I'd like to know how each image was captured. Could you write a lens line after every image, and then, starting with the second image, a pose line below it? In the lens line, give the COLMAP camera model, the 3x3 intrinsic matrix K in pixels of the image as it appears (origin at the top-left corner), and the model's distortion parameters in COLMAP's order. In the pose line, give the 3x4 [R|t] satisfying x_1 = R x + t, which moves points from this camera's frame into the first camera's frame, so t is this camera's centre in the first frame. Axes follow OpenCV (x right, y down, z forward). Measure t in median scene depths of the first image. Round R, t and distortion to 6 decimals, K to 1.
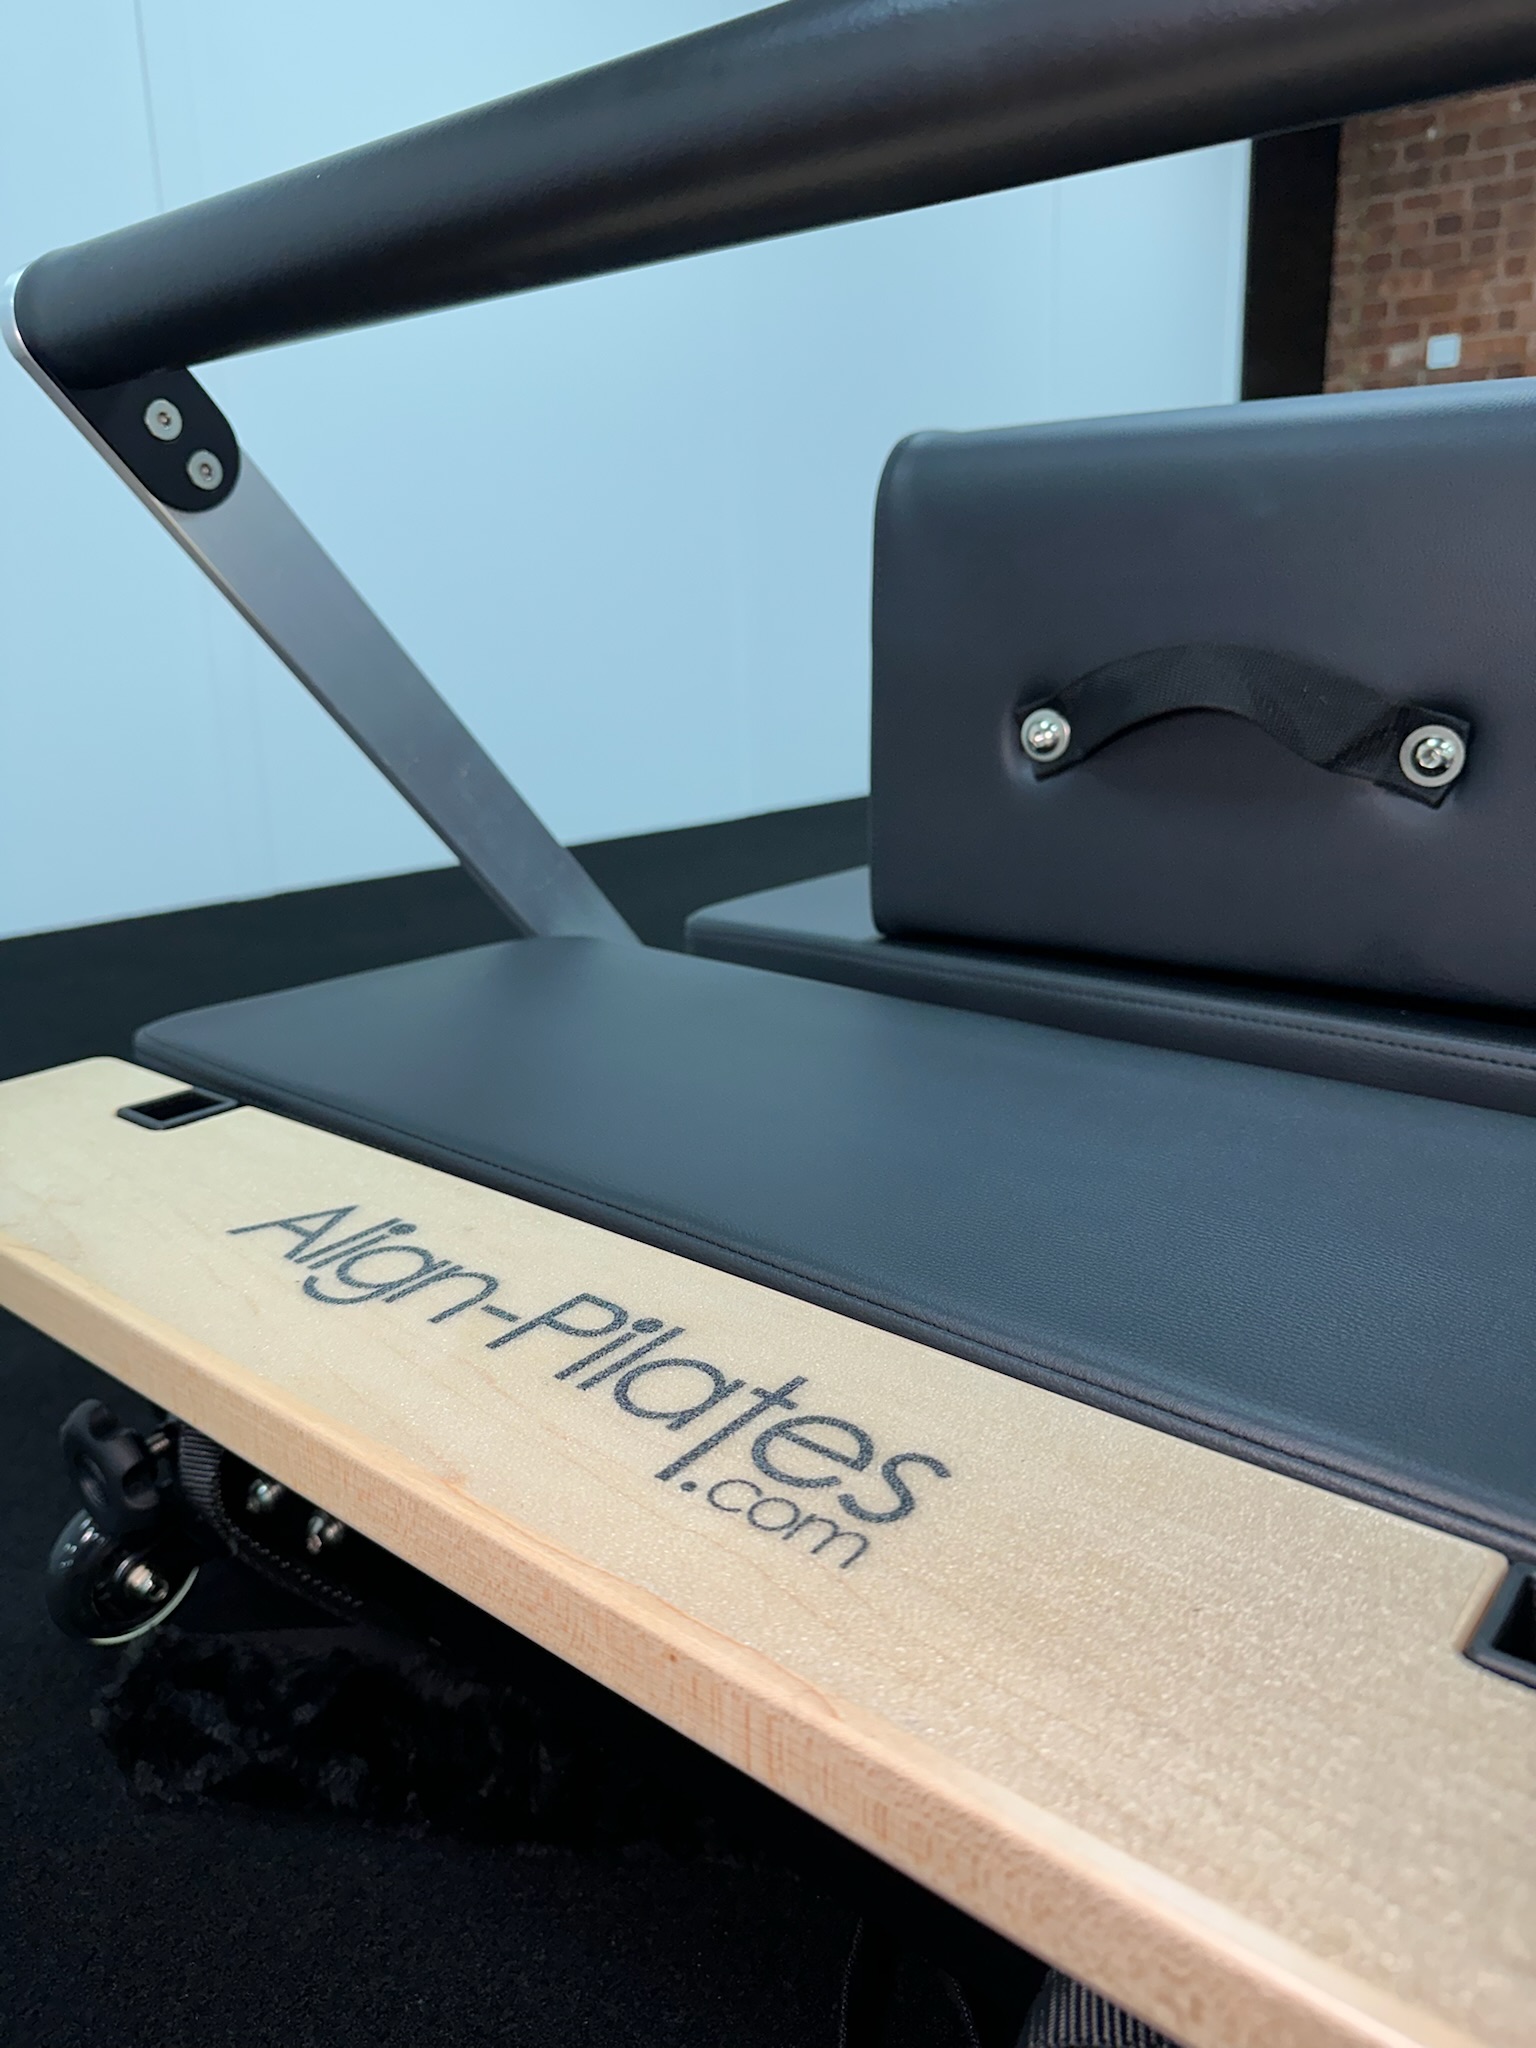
lens RADIAL K [[1445.7, 0, 771.3], [0, 1445.7, 1030.0], [0, 0, 1]] dist [-0.001131, -0.005925]
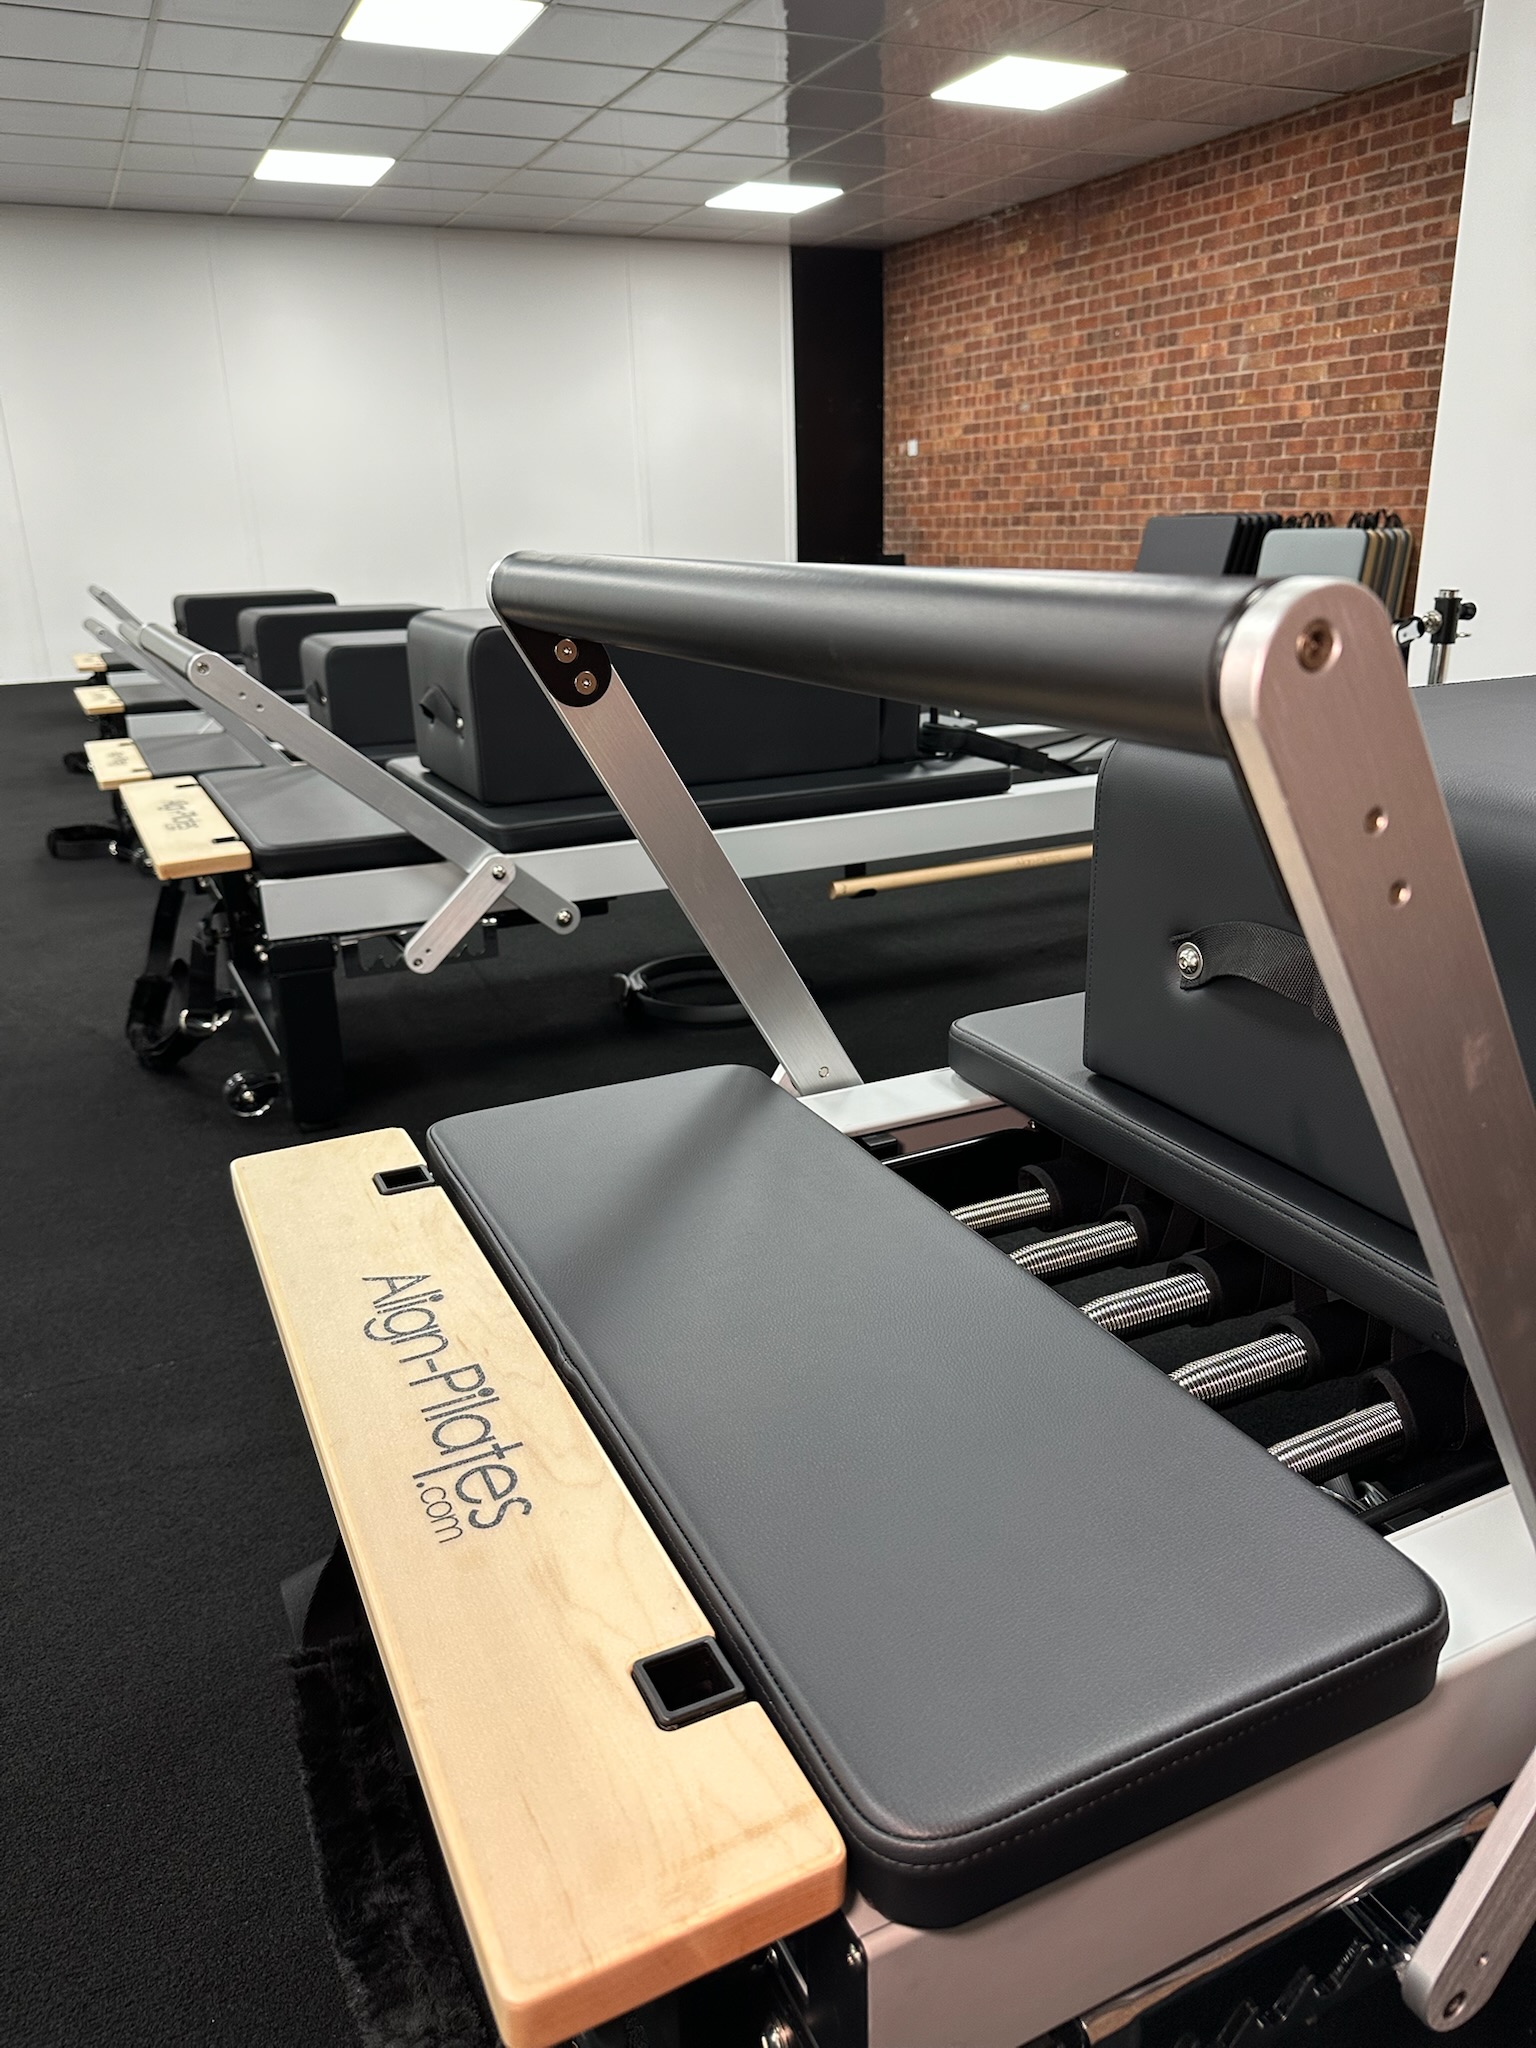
lens RADIAL K [[1445.7, 0, 766.2], [0, 1445.7, 1015.8], [0, 0, 1]] dist [-0.001131, -0.005925]
pose [[0.903527, 0.139221, -0.405287, 0.927807], [-0.119816, 0.990108, 0.073002, -0.455315], [0.411441, -0.017399, 0.911270, -0.540158]]
